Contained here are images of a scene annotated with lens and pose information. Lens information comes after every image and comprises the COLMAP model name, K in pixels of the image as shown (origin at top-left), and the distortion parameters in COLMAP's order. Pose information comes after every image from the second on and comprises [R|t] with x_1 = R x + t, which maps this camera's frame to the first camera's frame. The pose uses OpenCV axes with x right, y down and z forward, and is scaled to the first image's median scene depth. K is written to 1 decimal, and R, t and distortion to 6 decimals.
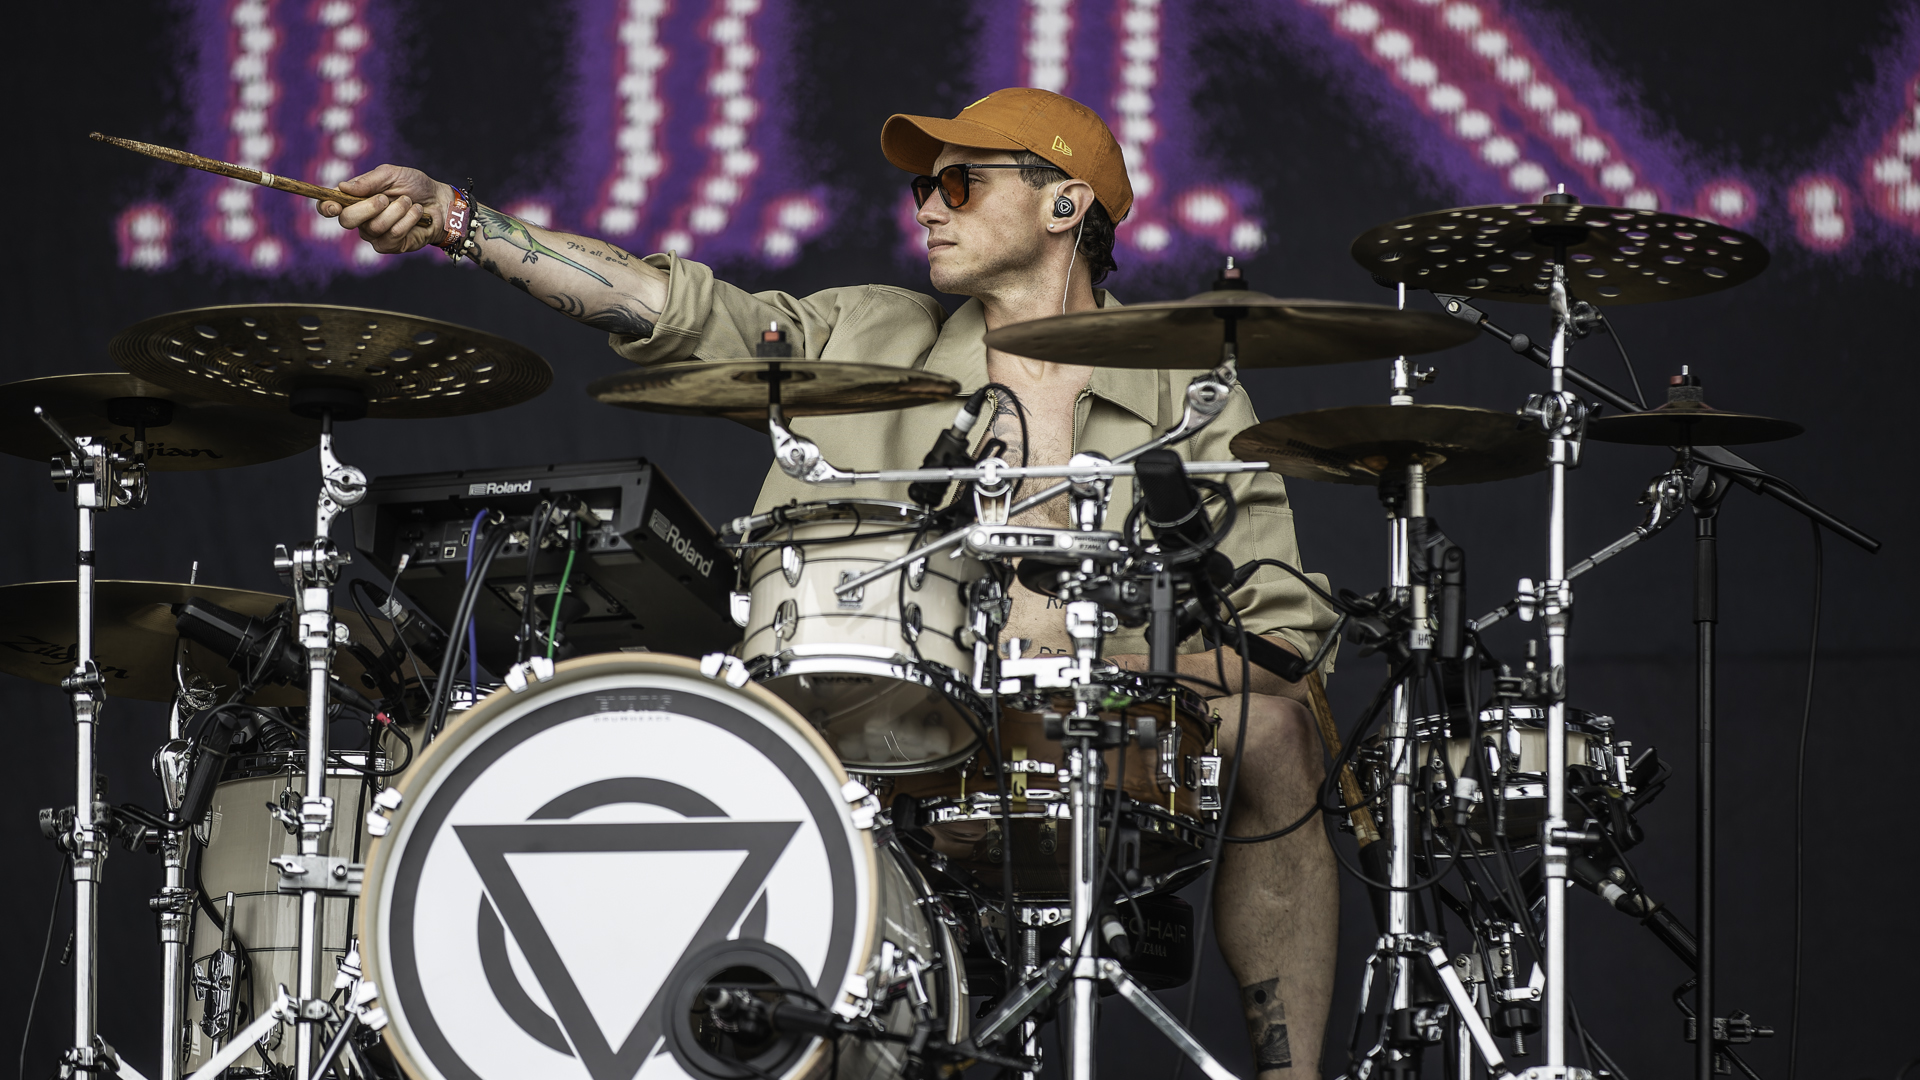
lens RADIAL K [[11472.2, 0, 960.0], [0, 11472.2, 540.0], [0, 0, 1]] dist [-0.468577, -8.097976]
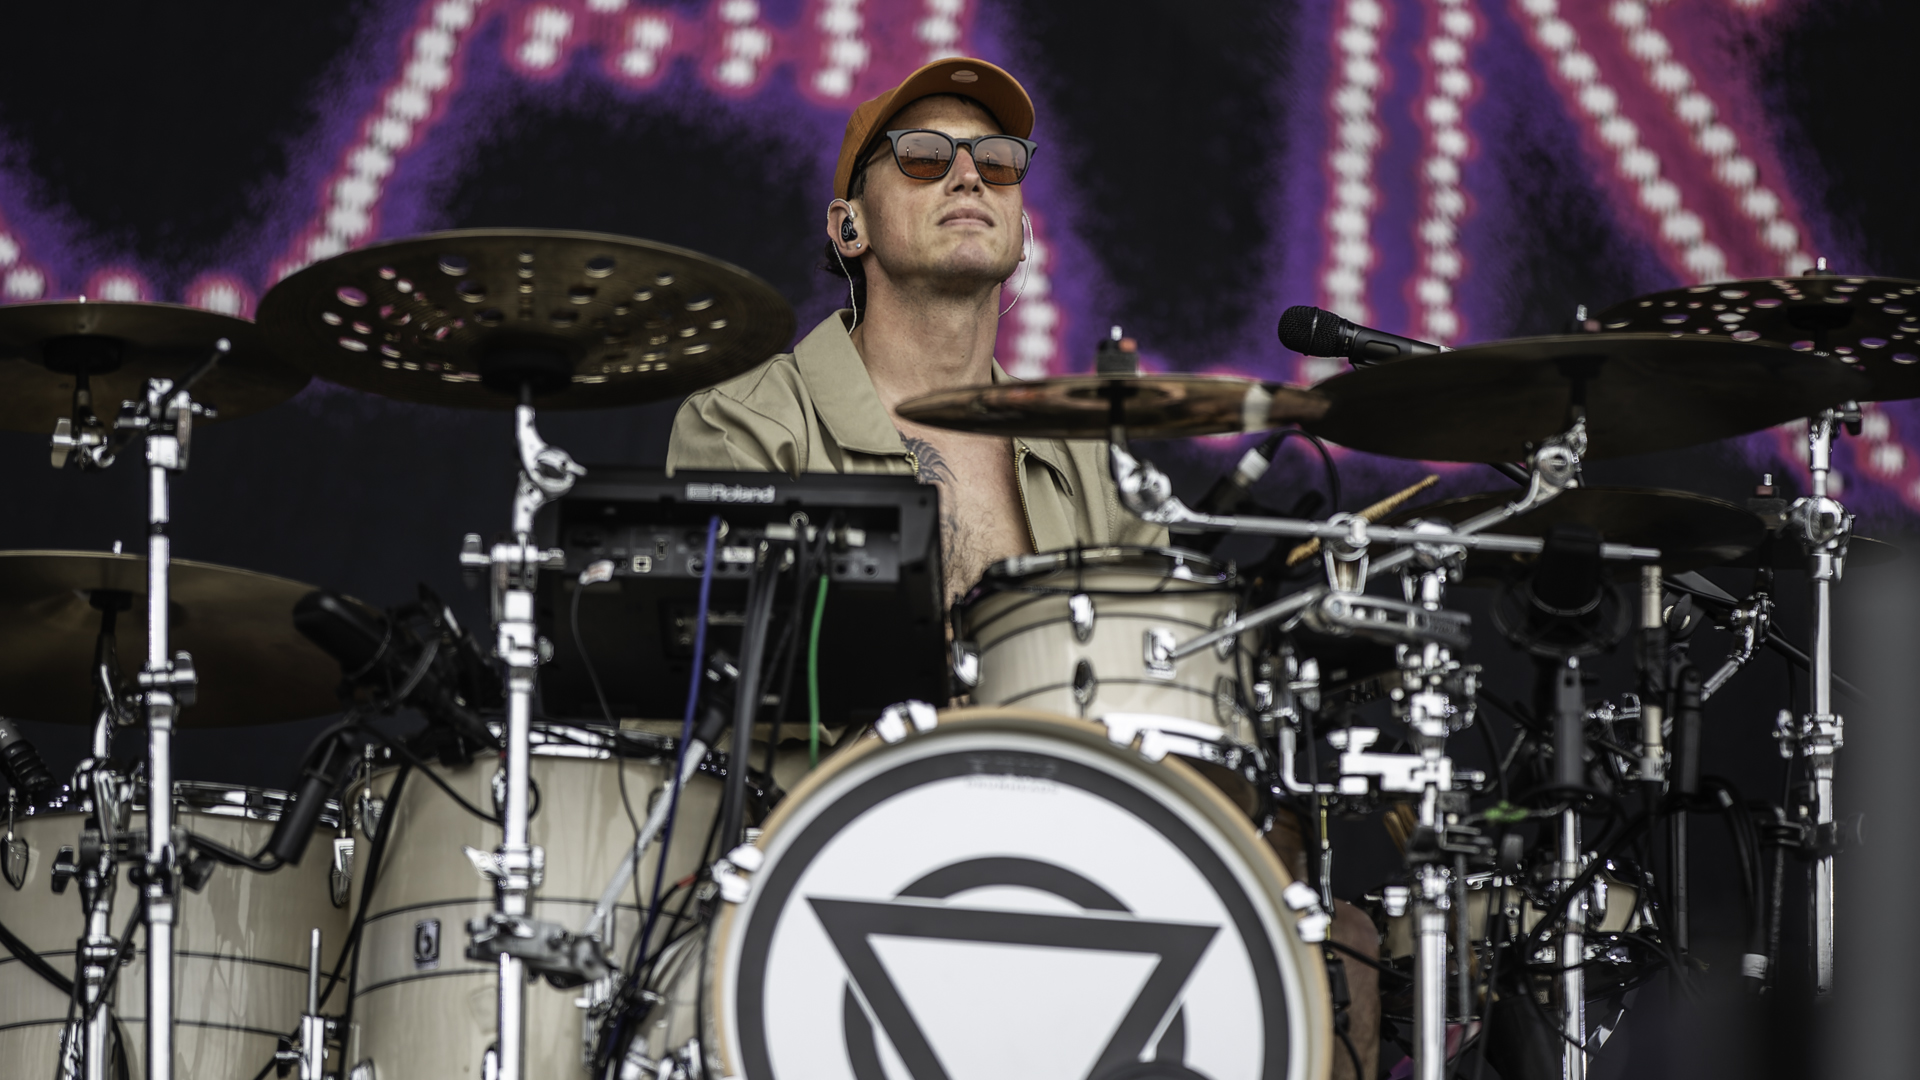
lens RADIAL K [[11472.2, 0, 960.0], [0, 11472.2, 540.0], [0, 0, 1]] dist [-0.468577, -8.097976]
pose [[0.925213, 0.093996, 0.367623, -0.330597], [-0.086886, 0.995572, -0.035883, 0.027289], [-0.369368, 0.001257, 0.929282, 0.222924]]
